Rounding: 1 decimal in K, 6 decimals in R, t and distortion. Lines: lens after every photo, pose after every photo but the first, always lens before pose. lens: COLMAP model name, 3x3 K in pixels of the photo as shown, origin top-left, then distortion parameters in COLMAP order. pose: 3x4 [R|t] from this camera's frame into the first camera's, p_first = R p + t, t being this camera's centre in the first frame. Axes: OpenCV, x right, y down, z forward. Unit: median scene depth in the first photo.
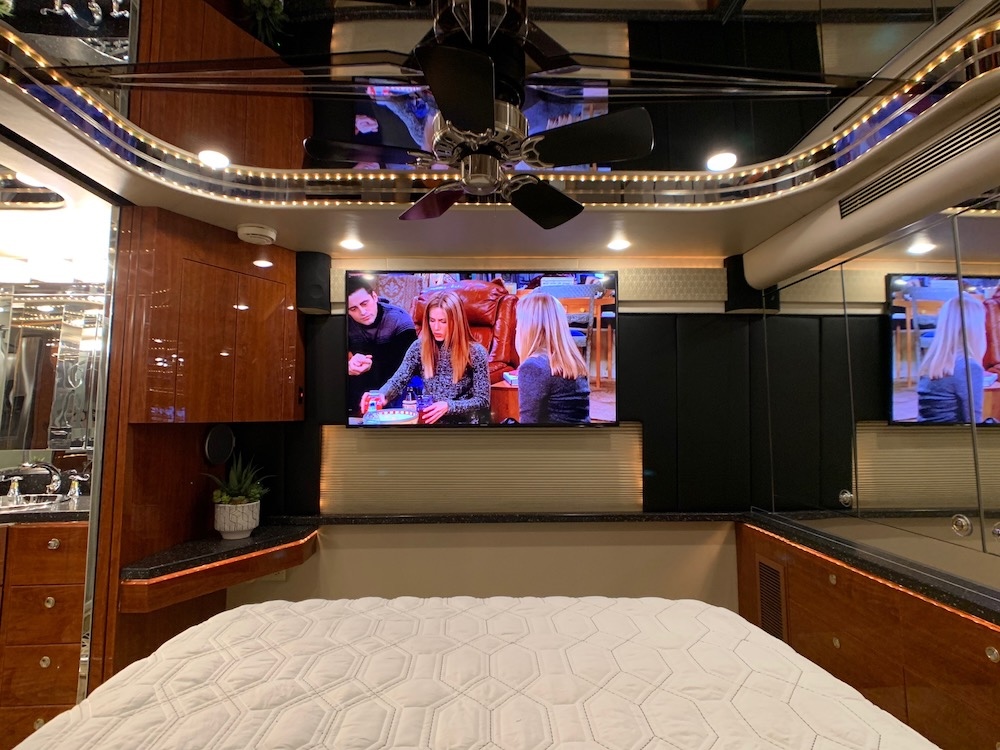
lens RADIAL K [[495.7, 0, 481.5], [0, 495.7, 353.3], [0, 0, 1]] dist [-0.030997, 0.013693]
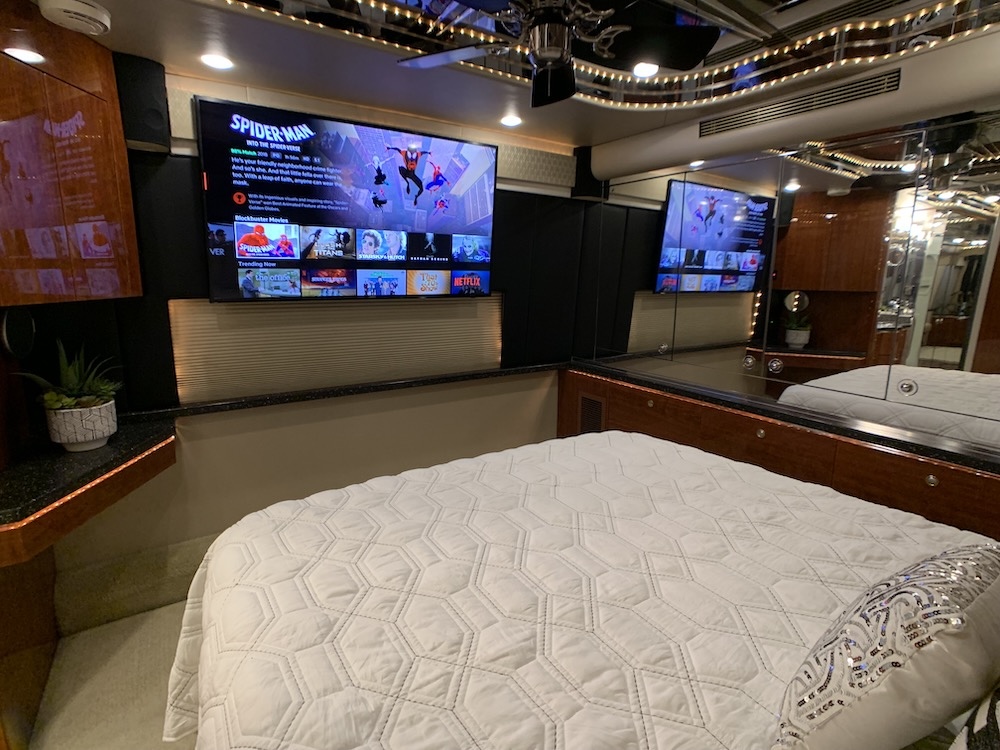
lens RADIAL K [[495.7, 0, 481.5], [0, 495.7, 357.2], [0, 0, 1]] dist [-0.030997, 0.013693]
pose [[0.850679, -0.077046, 0.520009, -0.322362], [-0.079413, 0.959015, 0.272001, -0.022628], [-0.519653, -0.272681, 0.809695, 0.070213]]
